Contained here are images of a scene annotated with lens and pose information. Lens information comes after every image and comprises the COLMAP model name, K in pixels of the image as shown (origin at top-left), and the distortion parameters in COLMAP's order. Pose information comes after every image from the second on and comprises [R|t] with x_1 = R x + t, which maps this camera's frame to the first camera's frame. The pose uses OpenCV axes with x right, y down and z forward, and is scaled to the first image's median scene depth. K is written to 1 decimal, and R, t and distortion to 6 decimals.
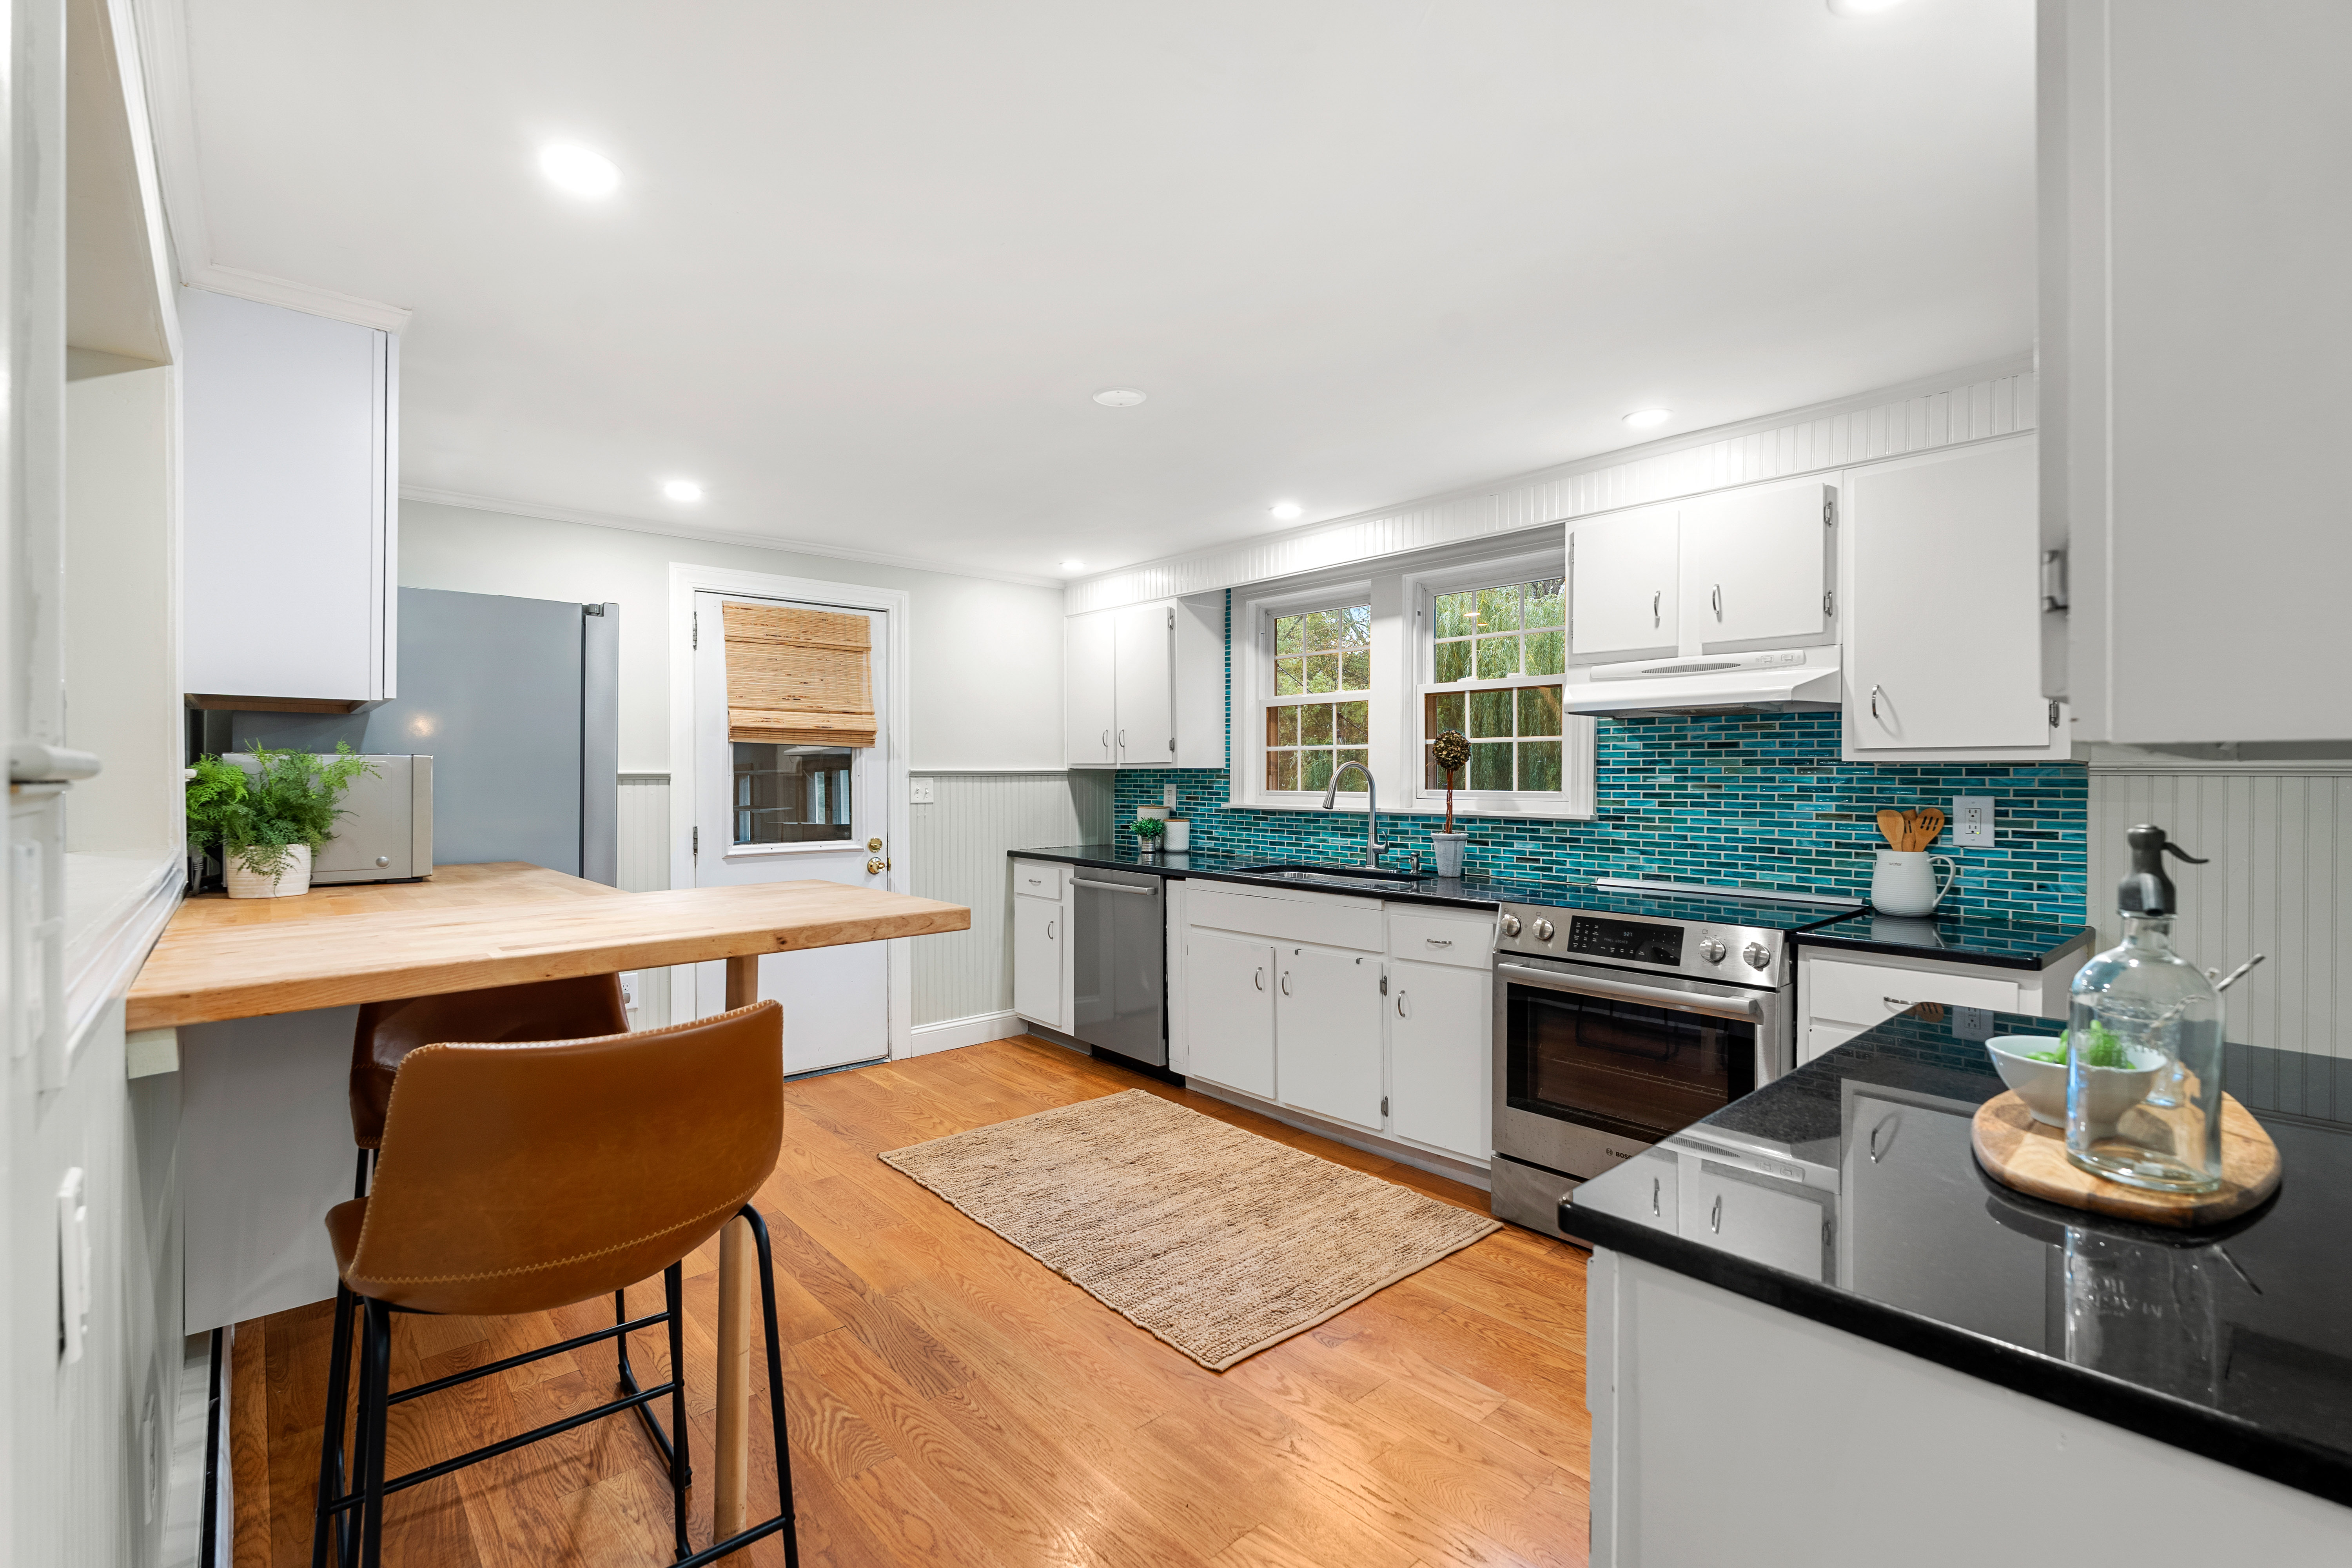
lens RADIAL K [[1050.5, 0, 1176.0], [0, 1050.5, 784.0], [0, 0, 1]] dist [0.000121, 0.000127]
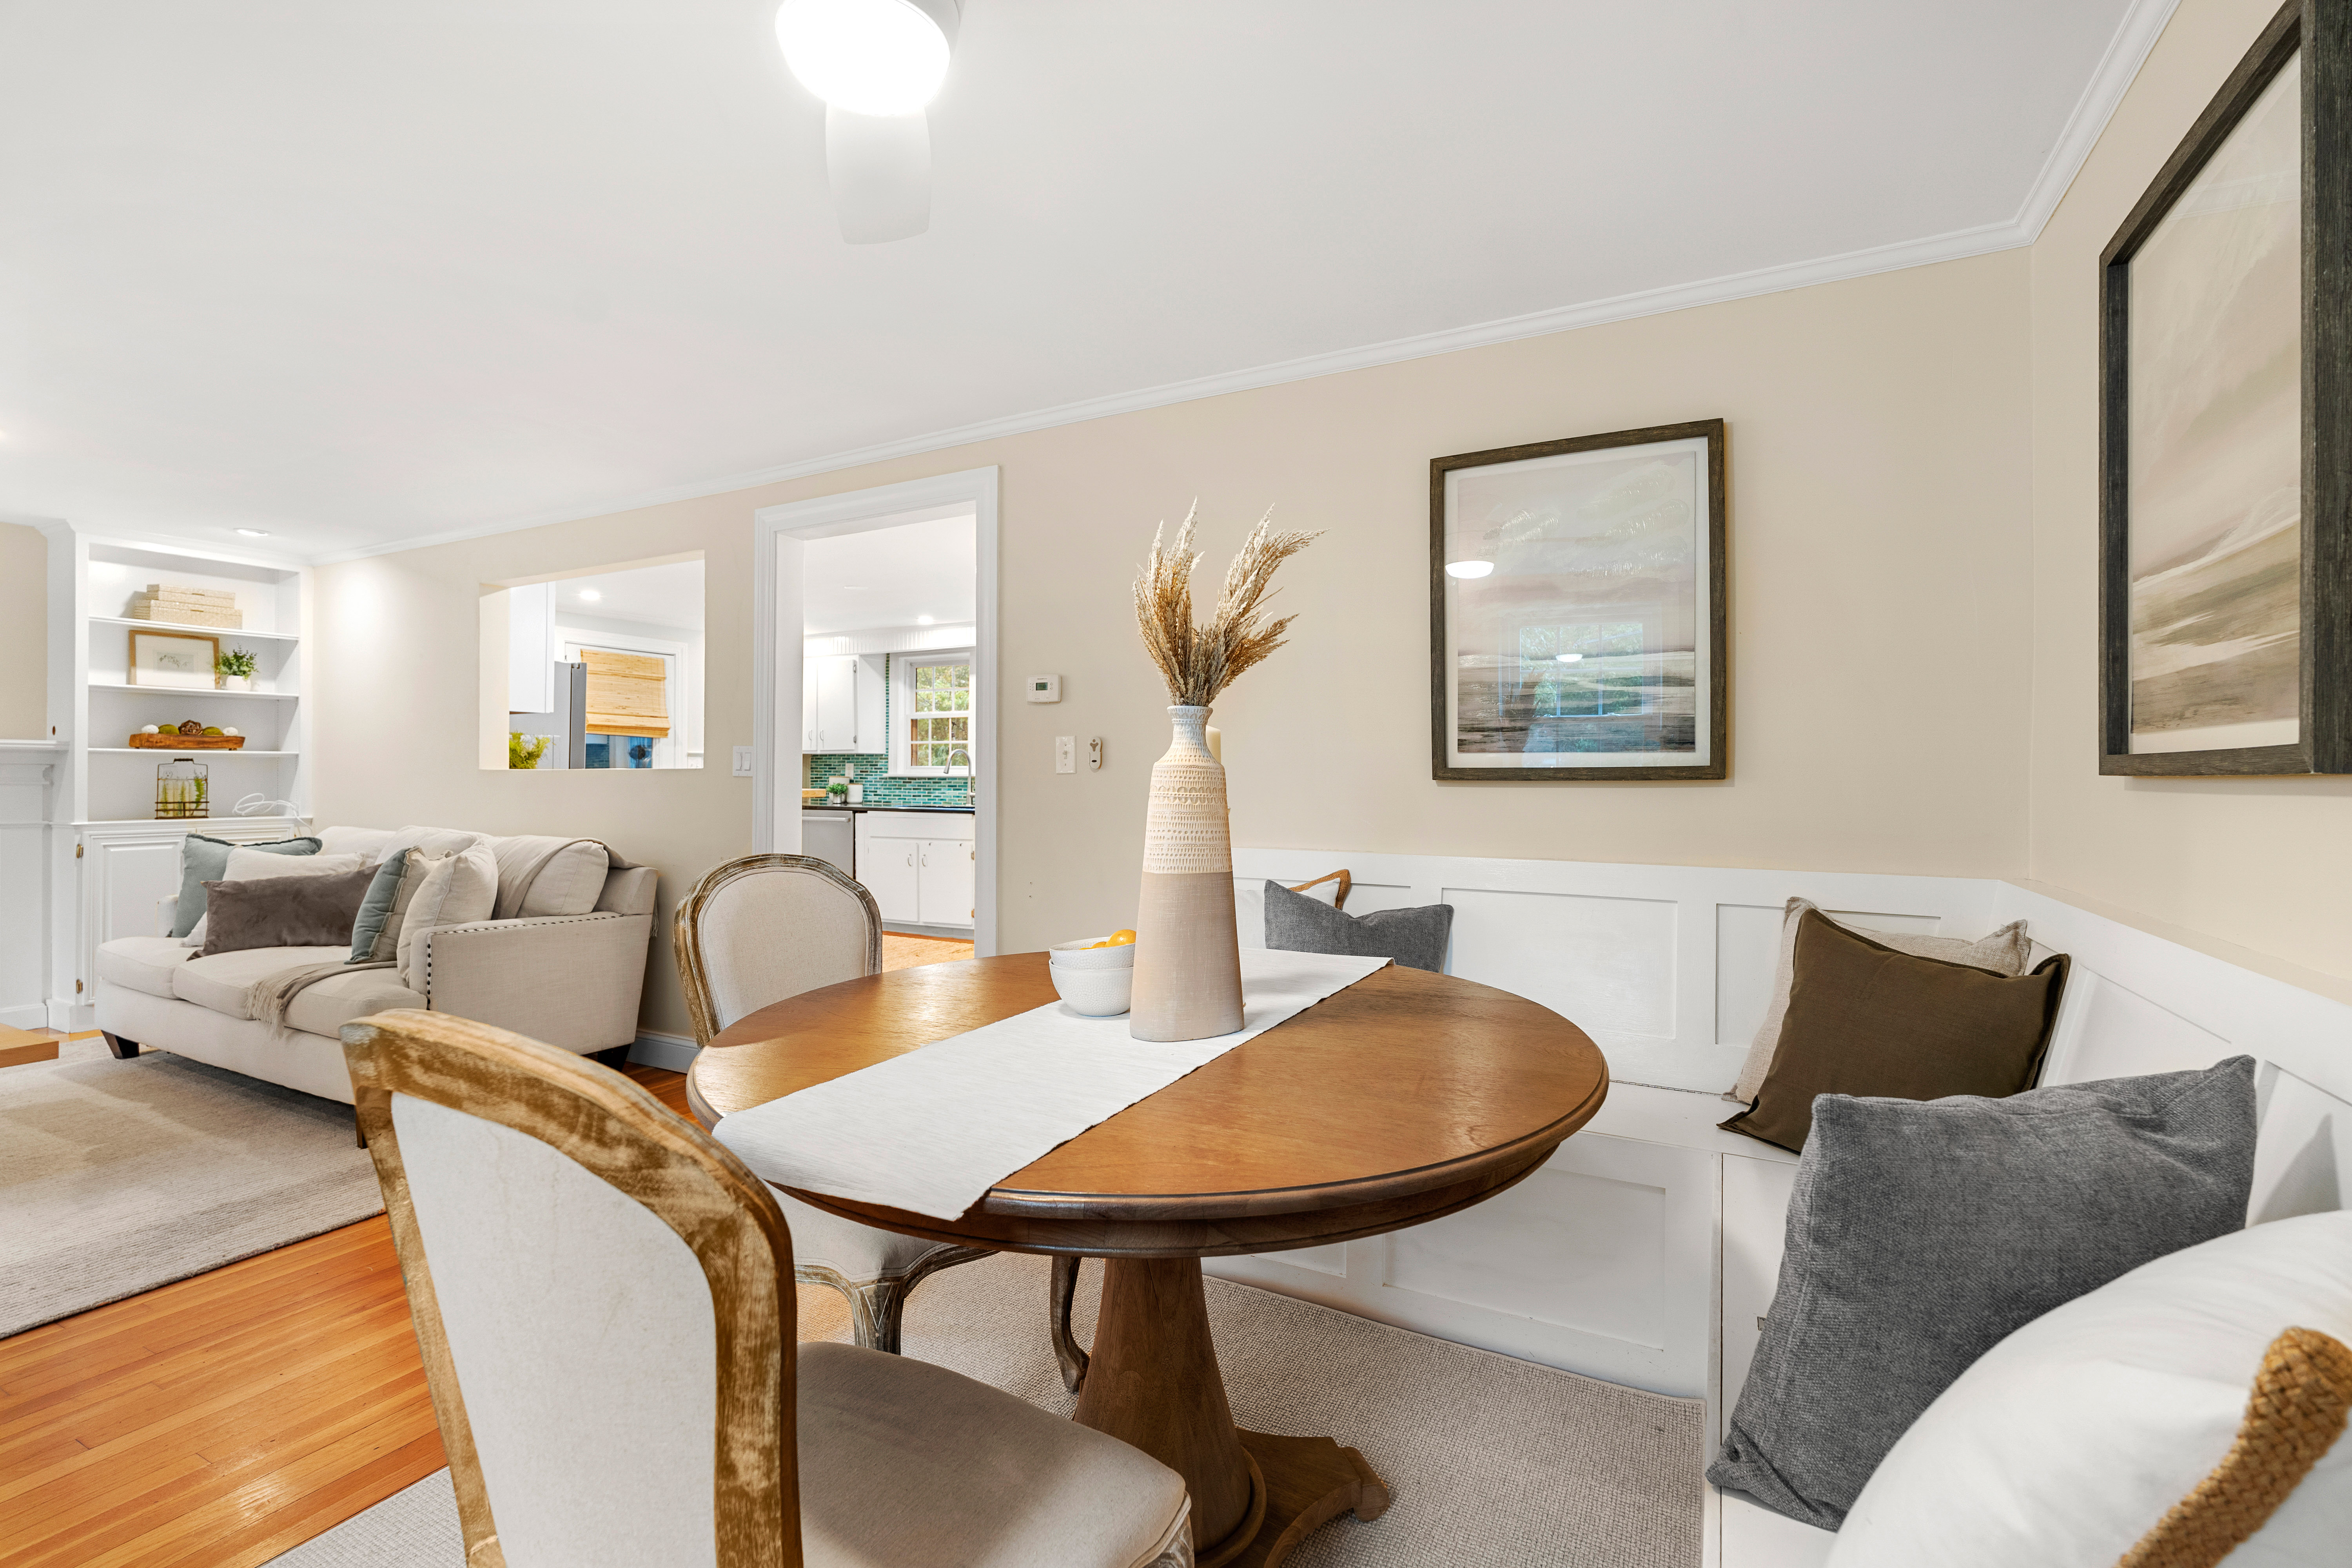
lens RADIAL K [[1046.1, 0, 1169.2], [0, 1046.1, 762.3], [0, 0, 1]] dist [-0.000534, -0.000221]
pose [[0.937685, 0.008414, 0.347385, -0.147035], [-0.001628, 0.999802, -0.019820, 0.042676], [-0.347483, 0.018020, 0.937513, -1.001680]]
